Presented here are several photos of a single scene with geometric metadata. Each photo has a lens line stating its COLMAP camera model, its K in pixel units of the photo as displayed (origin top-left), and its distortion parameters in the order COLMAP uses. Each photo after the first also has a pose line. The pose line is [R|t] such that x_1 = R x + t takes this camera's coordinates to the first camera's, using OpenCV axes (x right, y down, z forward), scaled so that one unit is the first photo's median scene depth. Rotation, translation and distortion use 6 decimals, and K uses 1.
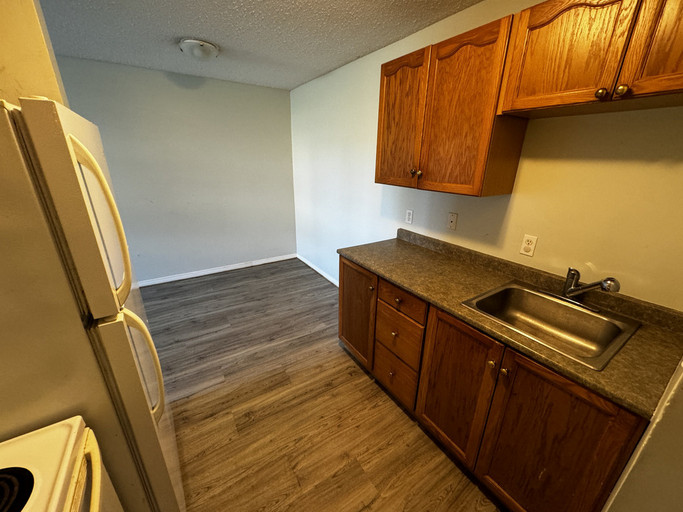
lens RADIAL K [[274.9, 0, 342.4], [0, 274.9, 256.0], [0, 0, 1]] dist [0.001883, -0.000024]
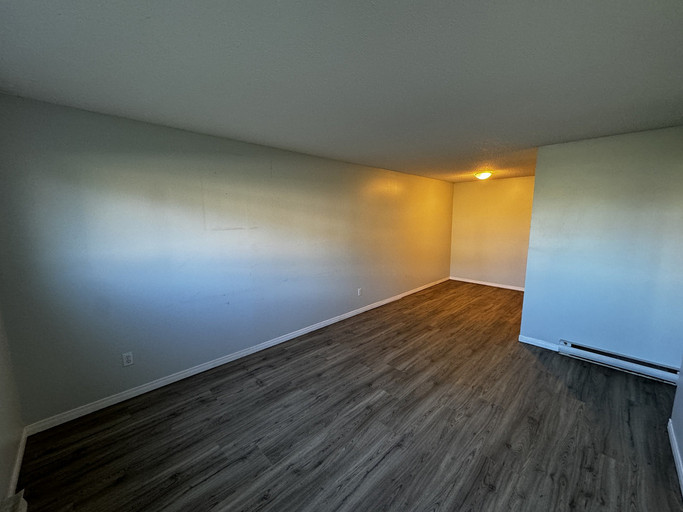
lens RADIAL K [[274.9, 0, 342.7], [0, 274.9, 256.5], [0, 0, 1]] dist [0.001883, -0.000024]
pose [[0.979741, -0.051839, 0.193446, -1.524012], [0.088259, 0.978824, -0.184701, 0.164094], [-0.179775, 0.198033, 0.963568, -0.597758]]
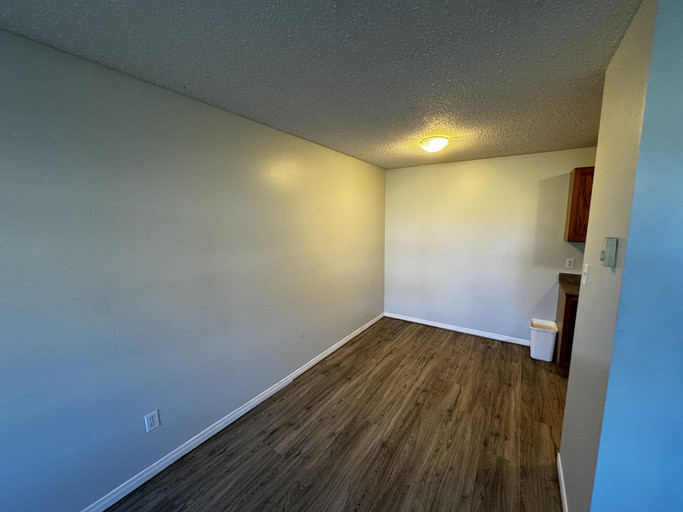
lens RADIAL K [[274.9, 0, 346.9], [0, 274.9, 256.1], [0, 0, 1]] dist [0.001883, -0.000024]
pose [[0.912640, -0.070240, 0.402685, -0.999122], [0.152122, 0.972729, -0.175093, -0.078919], [-0.379405, 0.221054, 0.898436, 0.122953]]
